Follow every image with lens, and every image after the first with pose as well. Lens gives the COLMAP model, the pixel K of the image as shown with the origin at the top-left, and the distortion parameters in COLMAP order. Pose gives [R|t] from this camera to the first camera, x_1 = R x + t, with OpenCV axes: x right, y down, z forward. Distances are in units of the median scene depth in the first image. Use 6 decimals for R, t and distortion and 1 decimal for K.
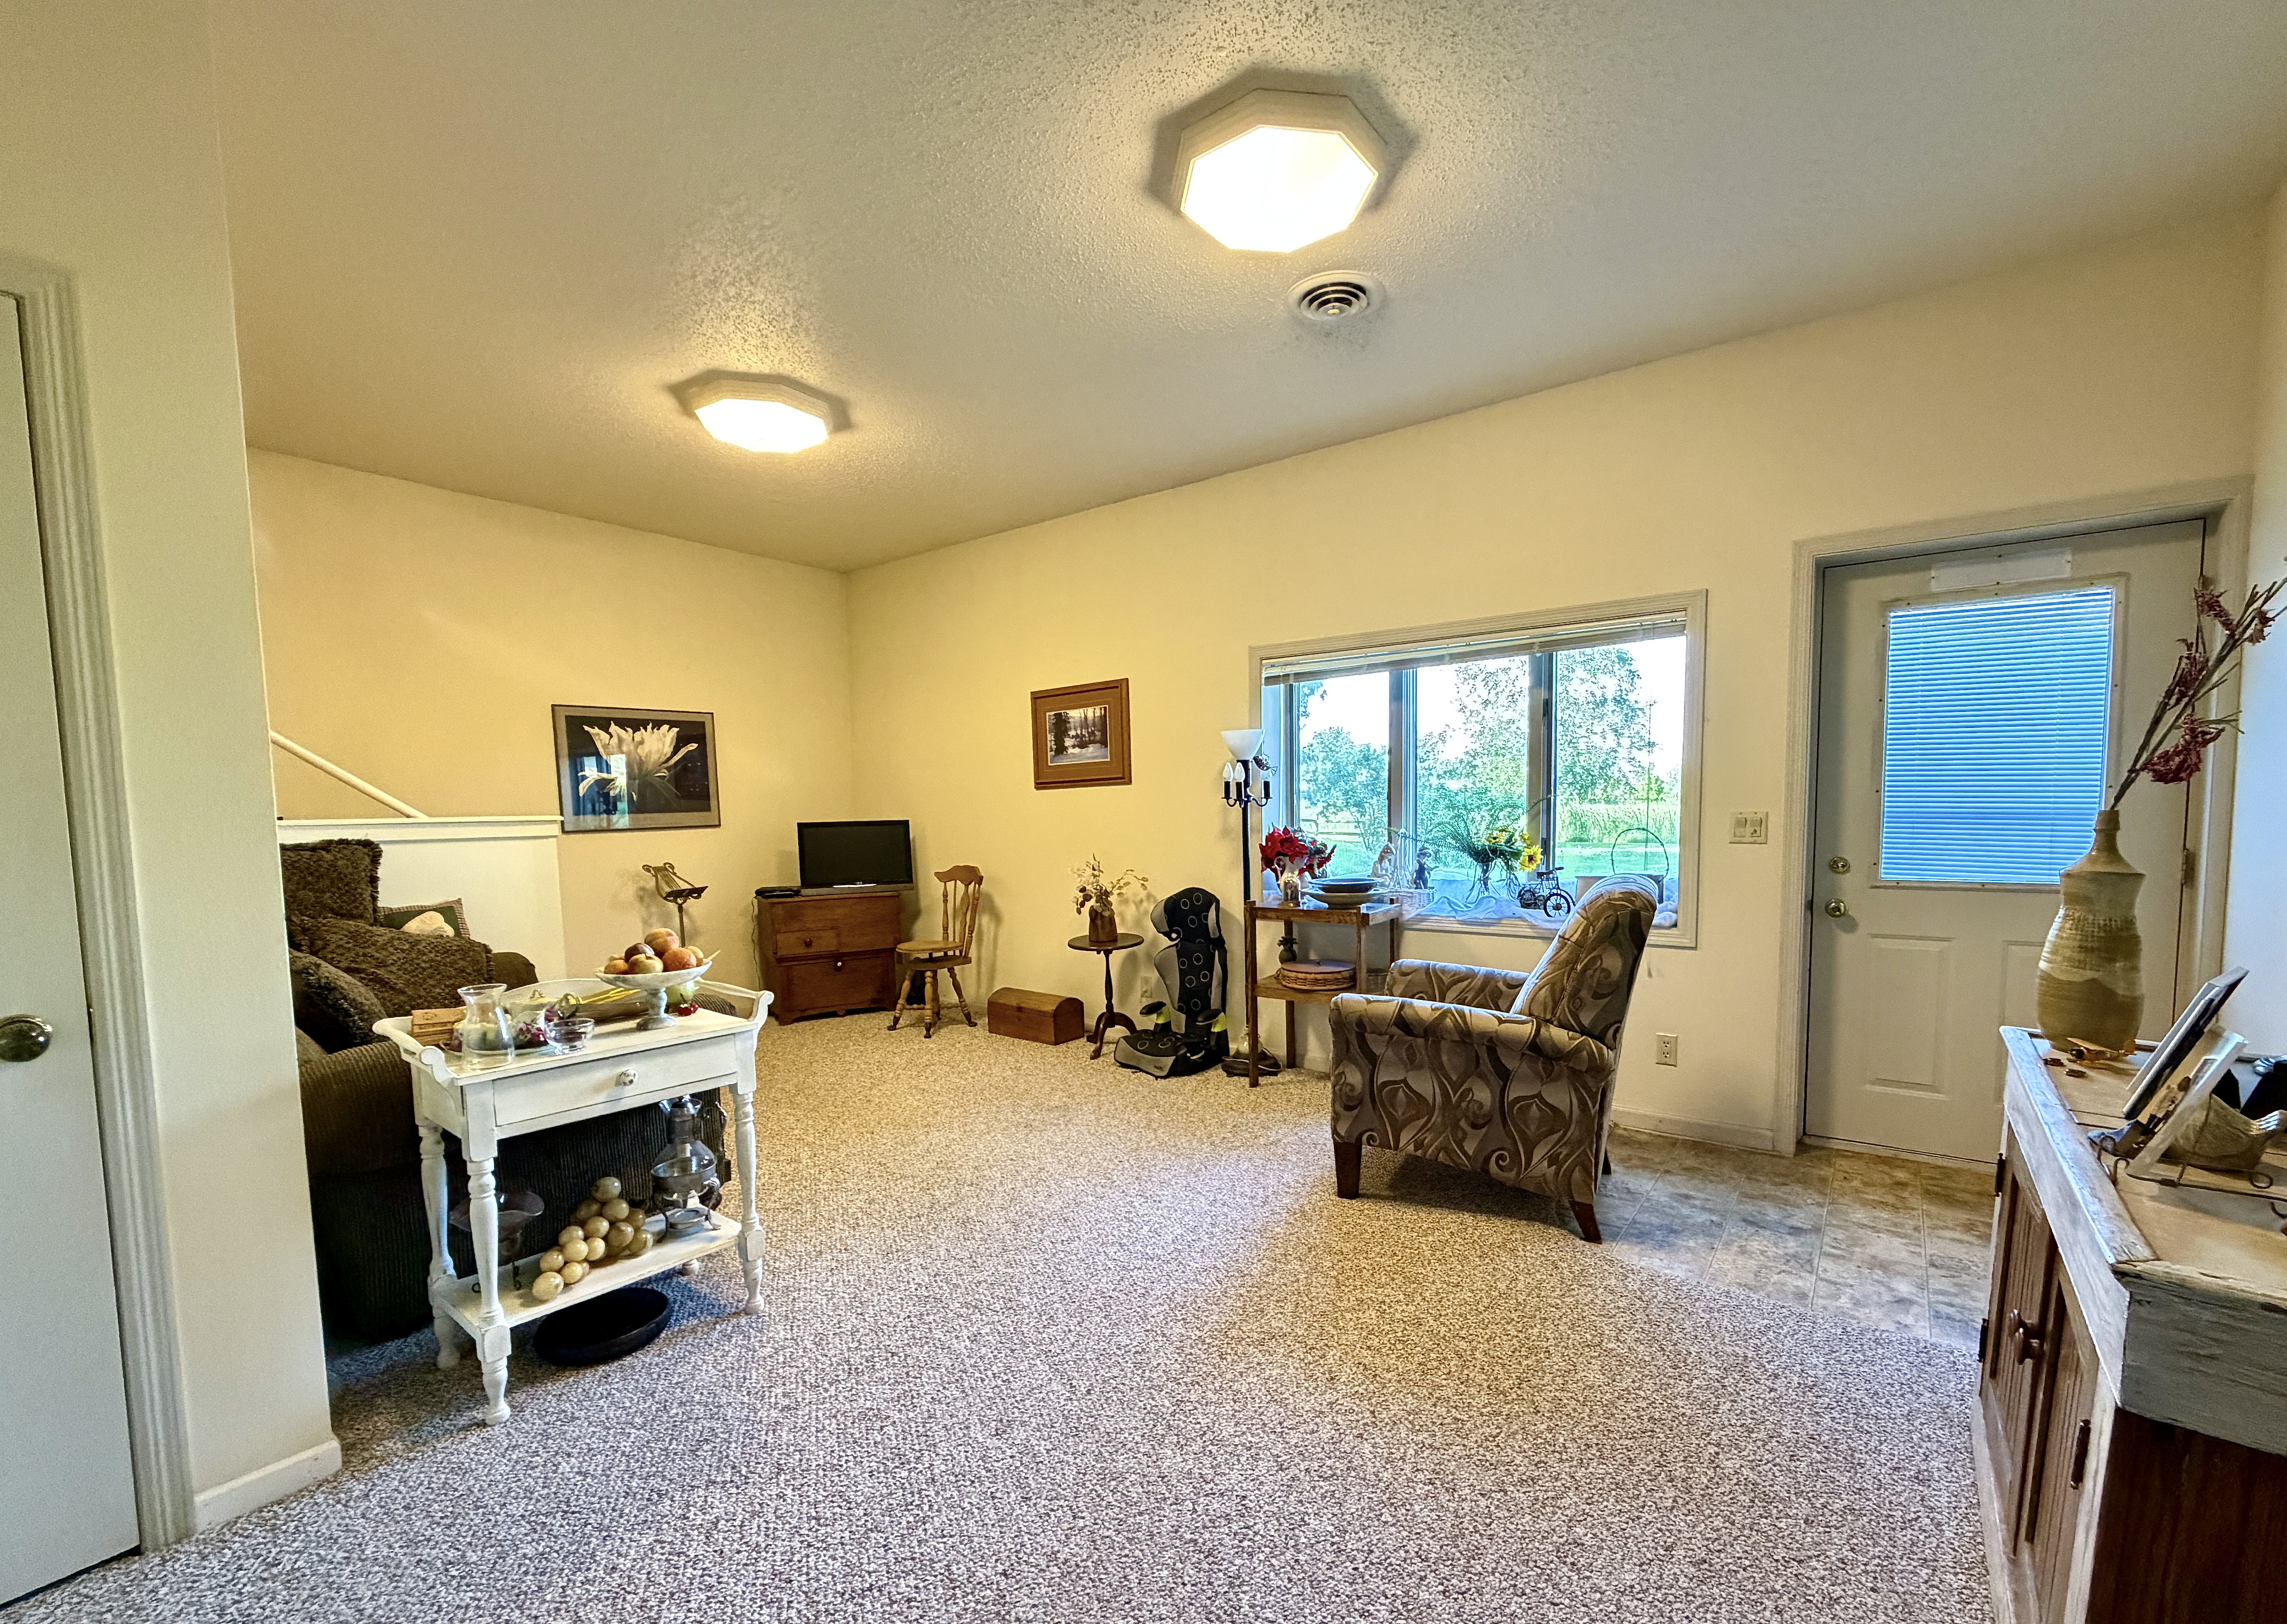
lens RADIAL K [[989.7, 0, 1146.5], [0, 989.7, 883.3], [0, 0, 1]] dist [0.002024, 0.000122]
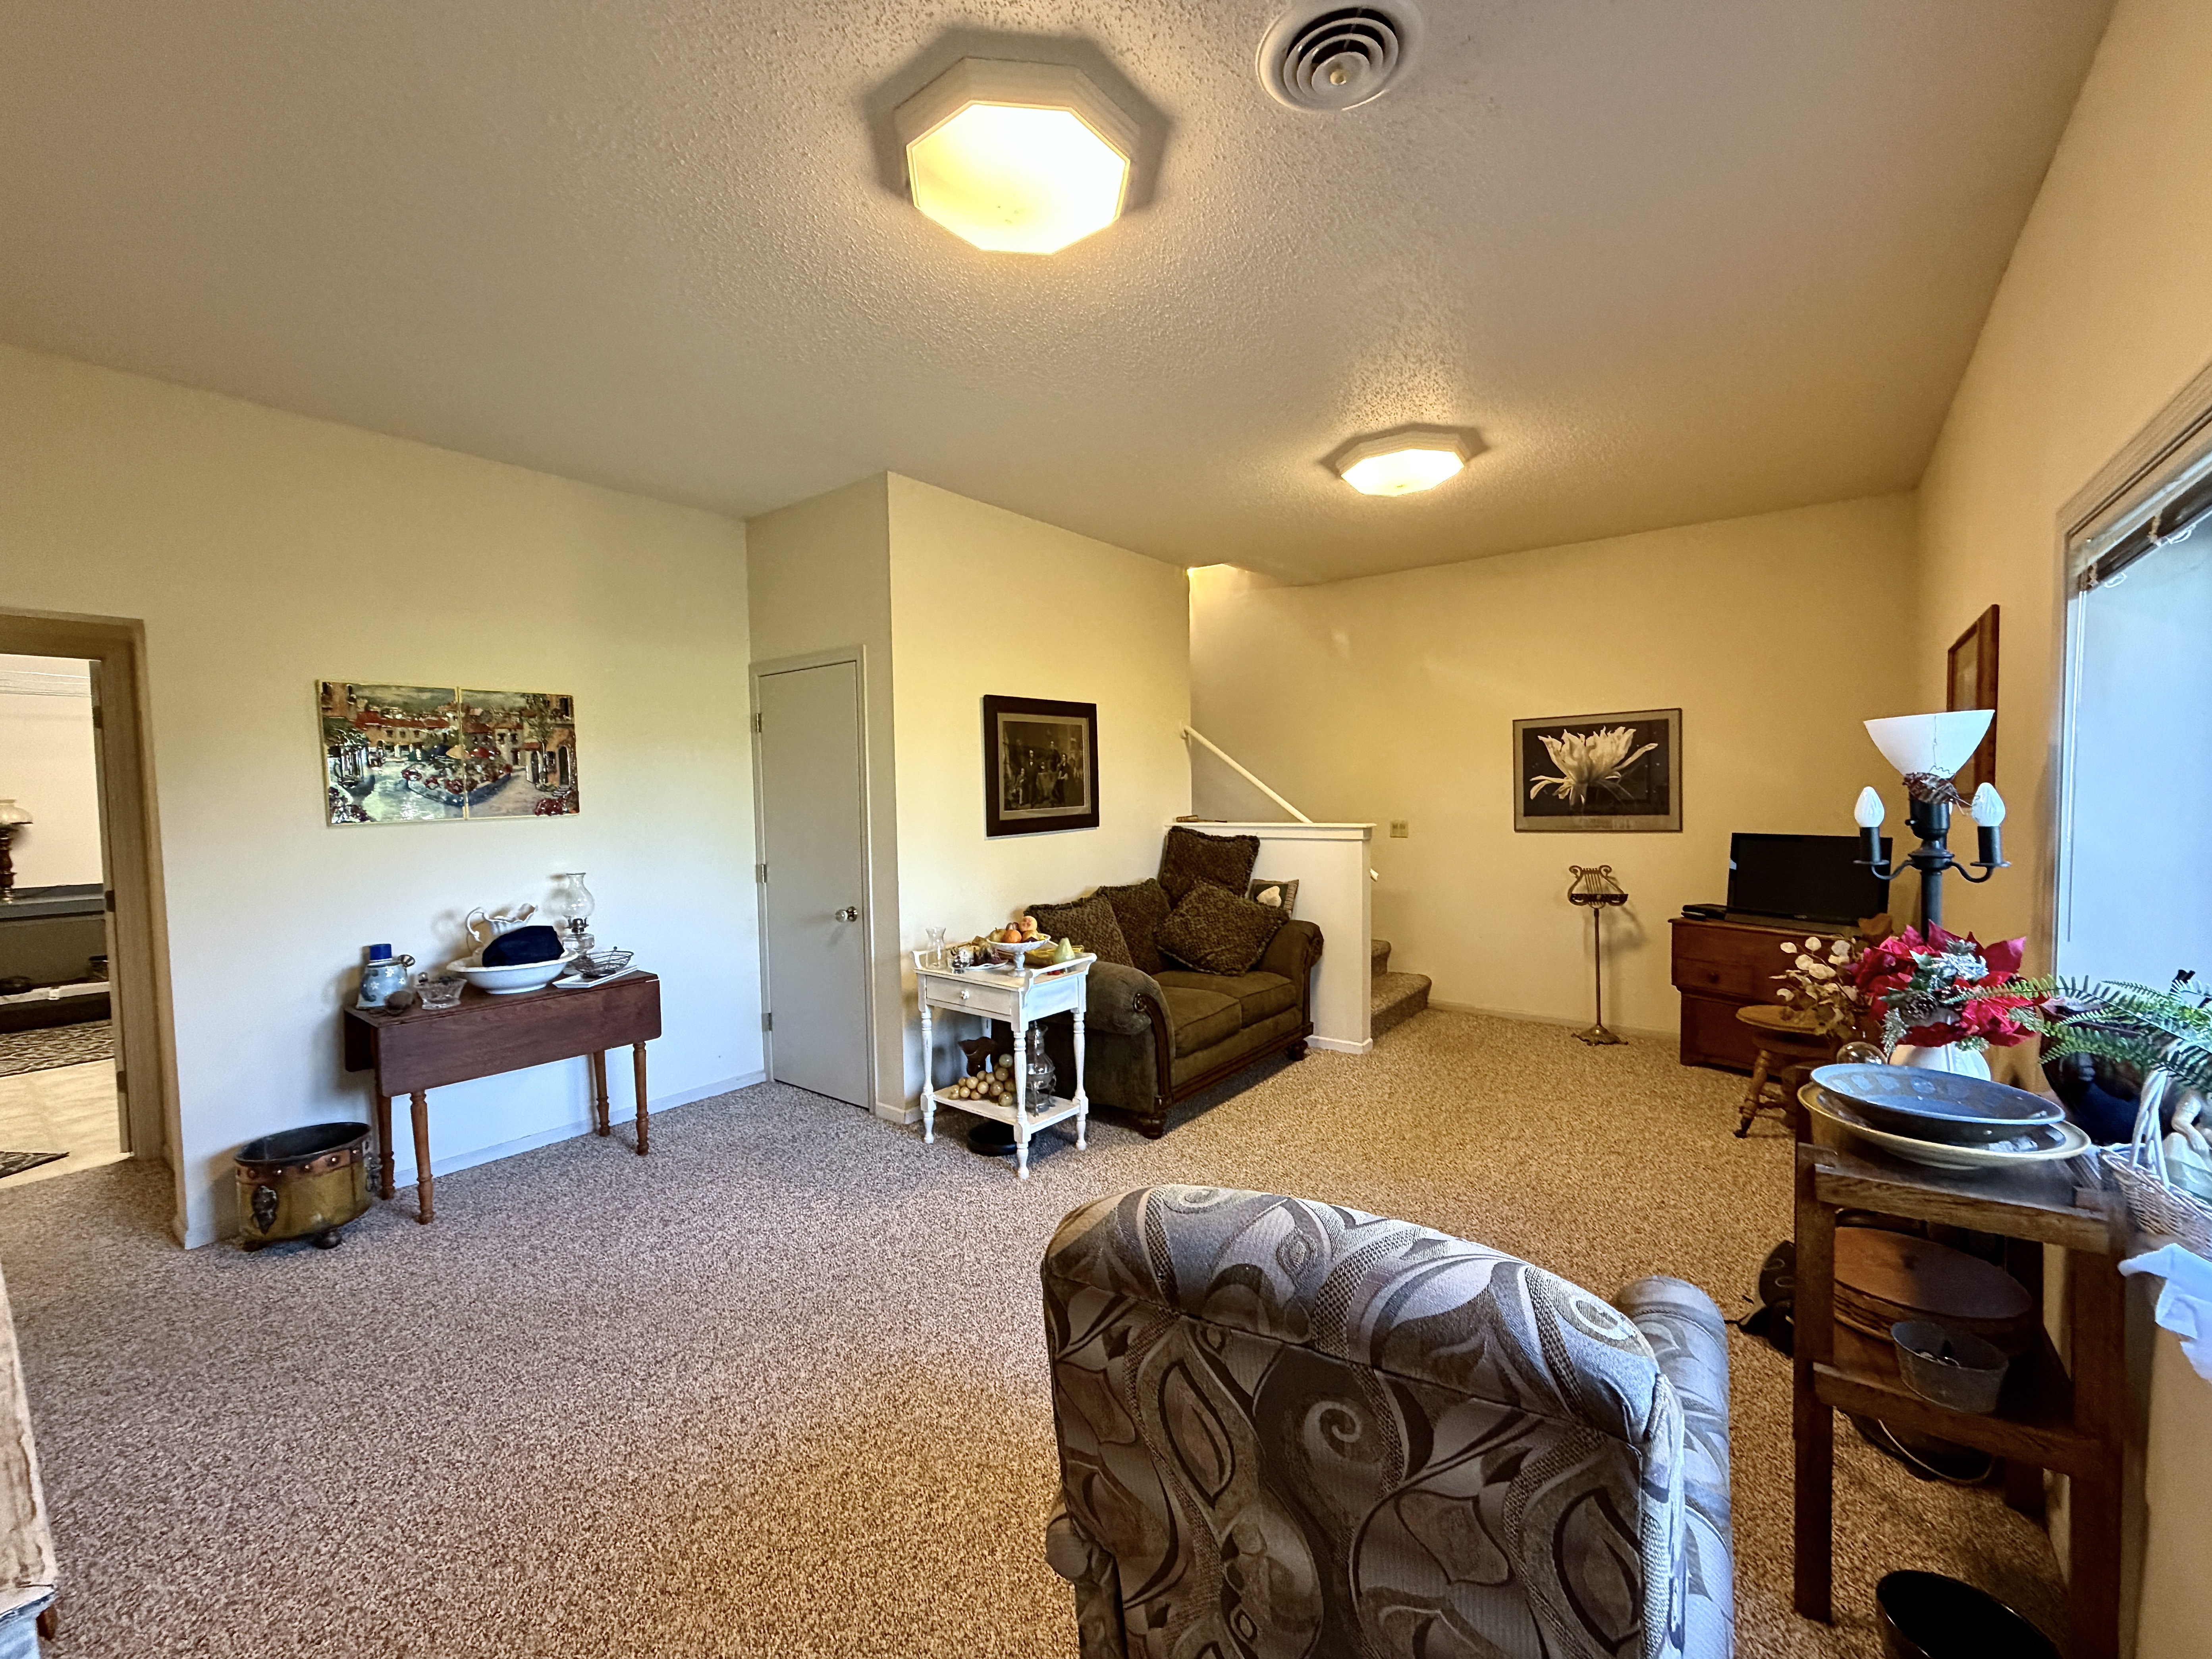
lens RADIAL K [[893.0, 0, 1098.2], [0, 893.0, 825.7], [0, 0, 1]] dist [-0.000479, -0.000159]
pose [[-0.006380, 0.056973, -0.998355, 0.431963], [-0.056822, 0.996742, 0.057244, -0.086149], [0.998364, 0.057094, -0.003122, 0.504111]]
